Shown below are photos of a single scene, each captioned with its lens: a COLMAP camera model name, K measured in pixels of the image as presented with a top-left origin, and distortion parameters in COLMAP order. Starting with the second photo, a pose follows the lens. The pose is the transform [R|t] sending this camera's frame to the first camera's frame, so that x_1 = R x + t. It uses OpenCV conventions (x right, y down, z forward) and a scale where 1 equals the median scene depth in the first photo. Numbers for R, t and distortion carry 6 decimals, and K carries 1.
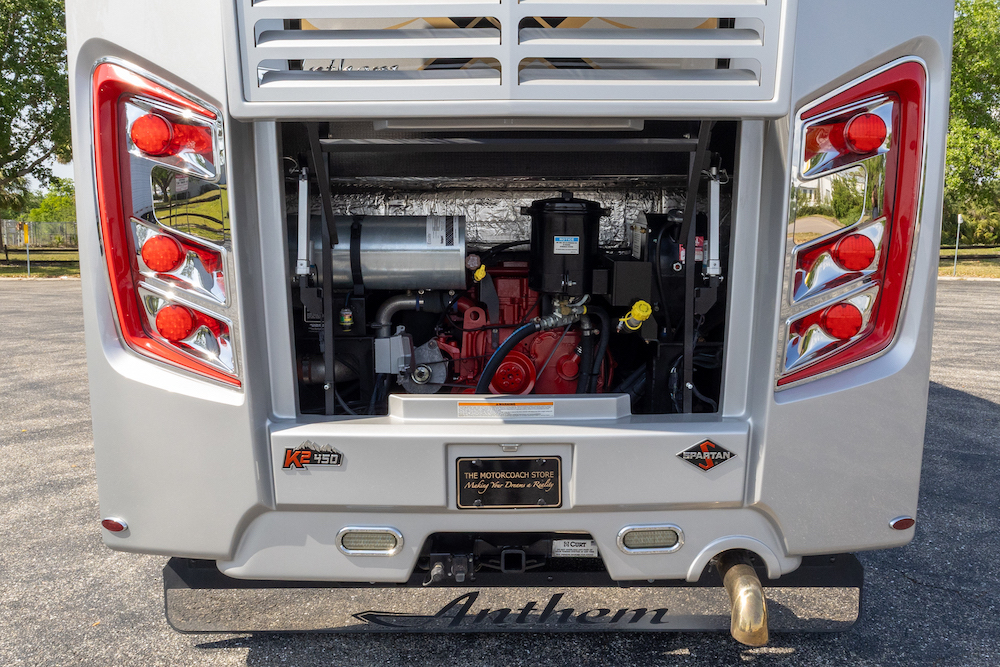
lens RADIAL K [[824.7, 0, 500.0], [0, 824.7, 333.5], [0, 0, 1]] dist [0.003003, -0.001210]
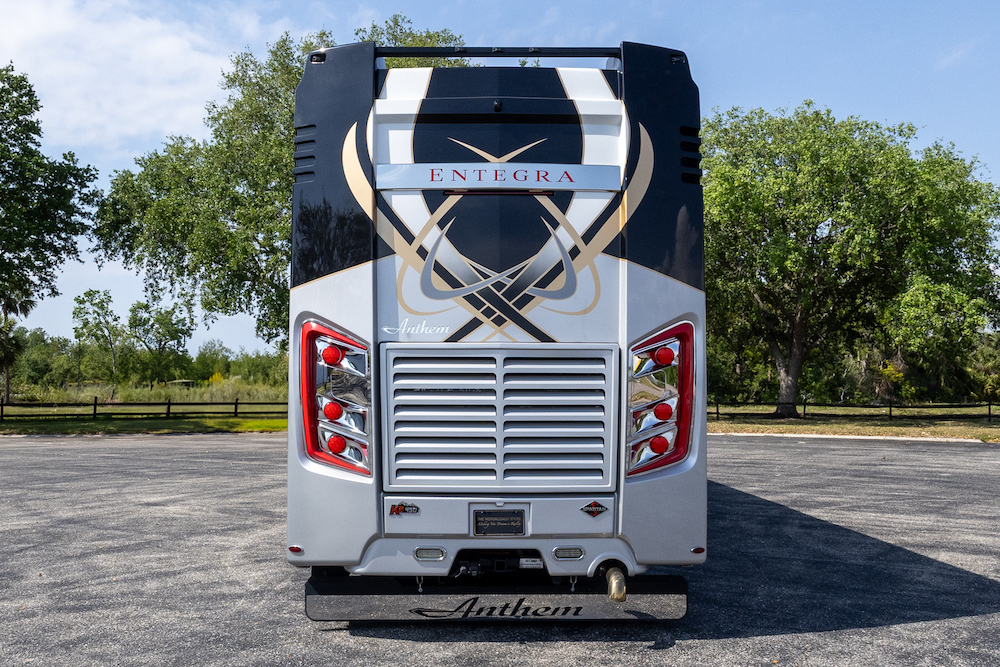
lens RADIAL K [[1004.4, 0, 468.2], [0, 1004.4, 325.2], [0, 0, 1]] dist [0.007316, 0.012556]
pose [[0.999455, 0.007425, 0.032171, -0.145077], [-0.001516, 0.983679, -0.179926, 0.142074], [-0.032982, 0.179780, 0.983154, -1.495776]]
